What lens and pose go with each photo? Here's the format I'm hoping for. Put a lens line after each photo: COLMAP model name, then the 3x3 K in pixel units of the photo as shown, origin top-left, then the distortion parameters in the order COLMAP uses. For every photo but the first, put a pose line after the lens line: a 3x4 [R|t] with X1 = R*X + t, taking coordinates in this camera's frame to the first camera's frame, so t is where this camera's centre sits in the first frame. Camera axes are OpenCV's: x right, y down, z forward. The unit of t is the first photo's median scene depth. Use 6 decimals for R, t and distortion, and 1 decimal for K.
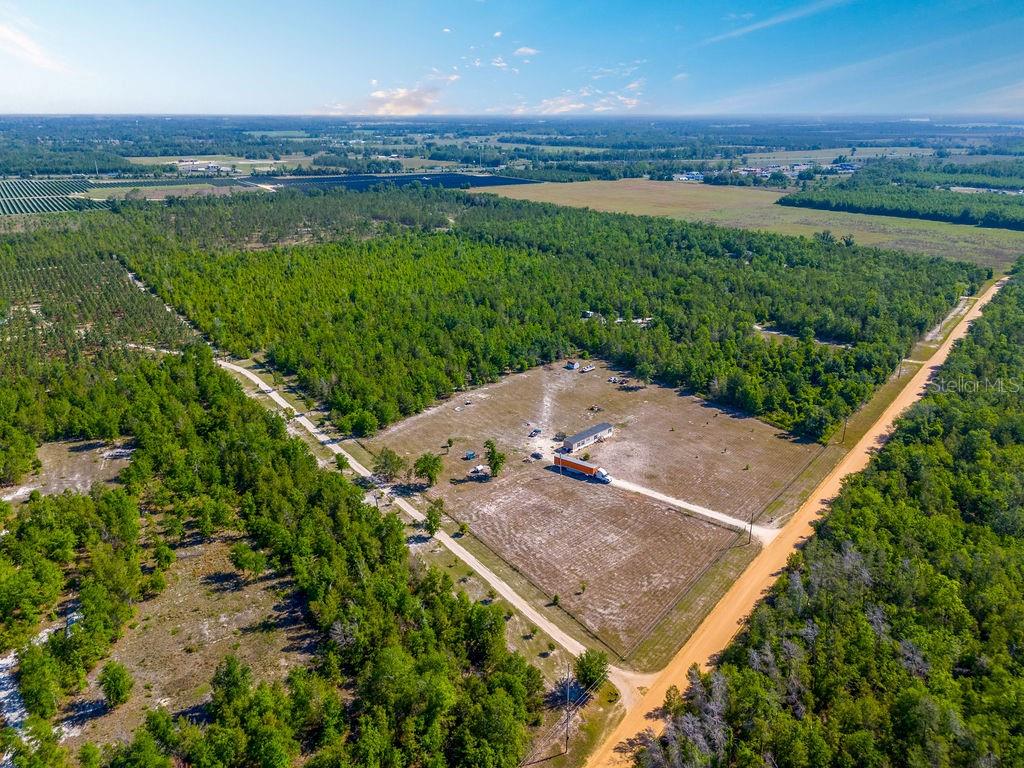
lens RADIAL K [[816.9, 0, 512.0], [0, 816.9, 384.0], [0, 0, 1]] dist [0.053203, 0.002842]
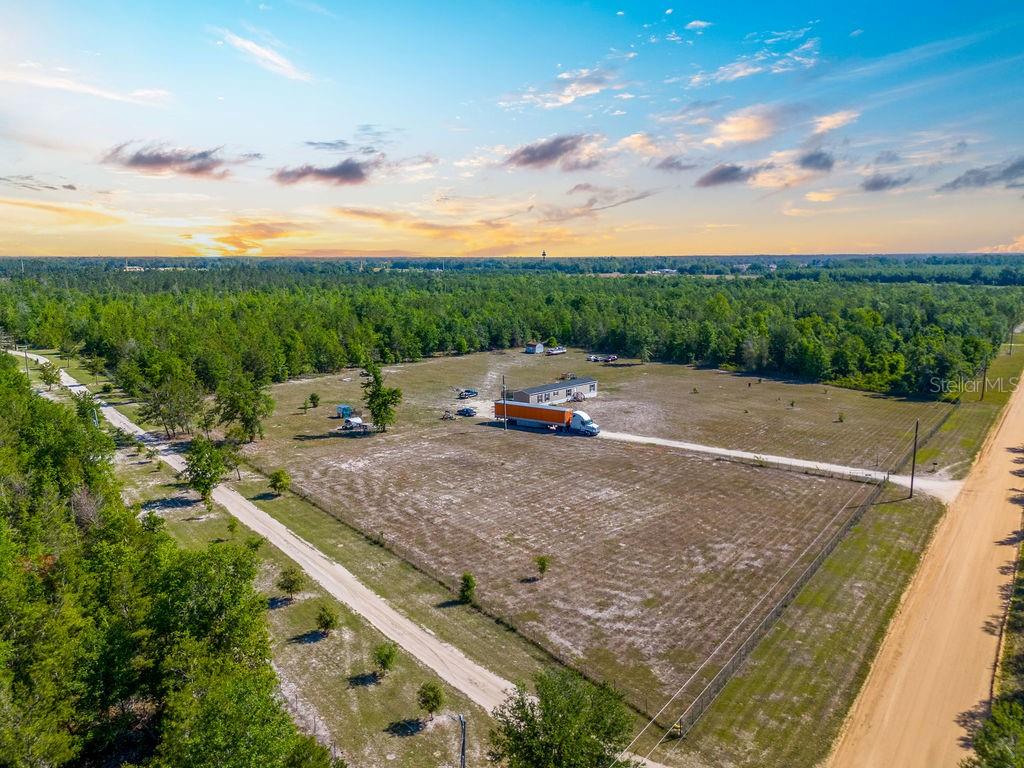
lens RADIAL K [[816.9, 0, 512.0], [0, 816.9, 384.0], [0, 0, 1]] dist [0.053203, 0.002842]
pose [[0.999396, -0.014586, 0.031554, 0.050320], [0.019899, 0.984320, -0.175268, 0.187477], [-0.028502, 0.175790, 0.984015, 0.493453]]
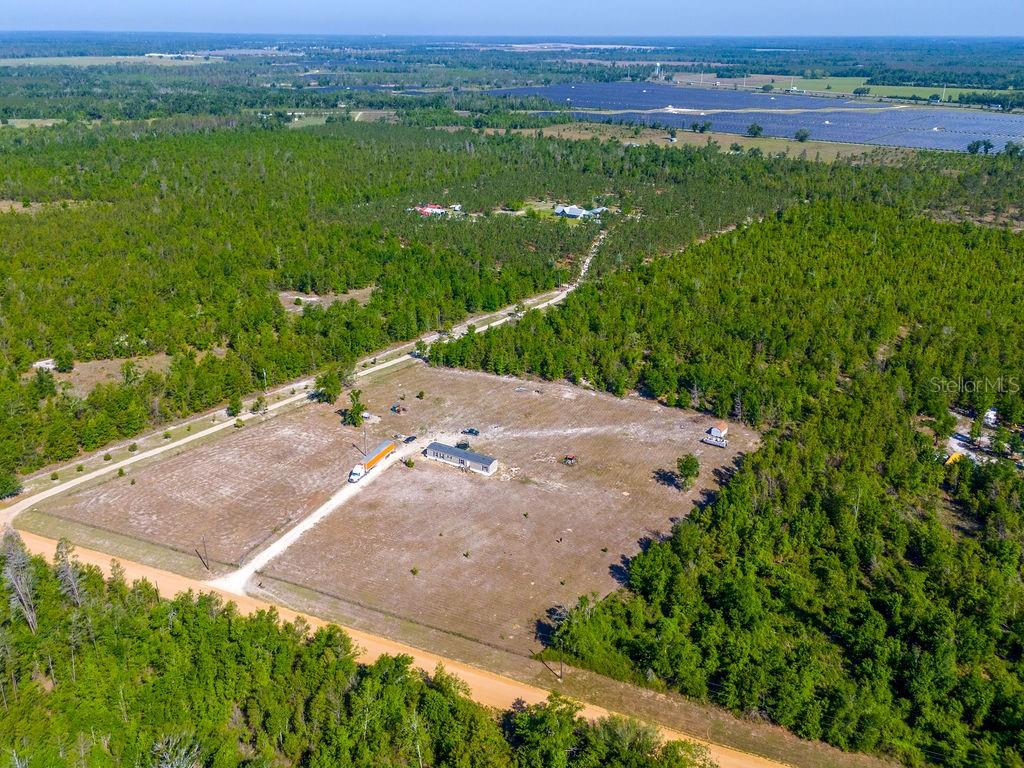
lens RADIAL K [[816.9, 0, 512.0], [0, 816.9, 384.0], [0, 0, 1]] dist [0.053203, 0.002842]
pose [[0.230999, 0.392847, -0.890118, 0.991588], [-0.312159, 0.896421, 0.314619, -0.346439], [0.921518, 0.205182, 0.329703, 0.871964]]
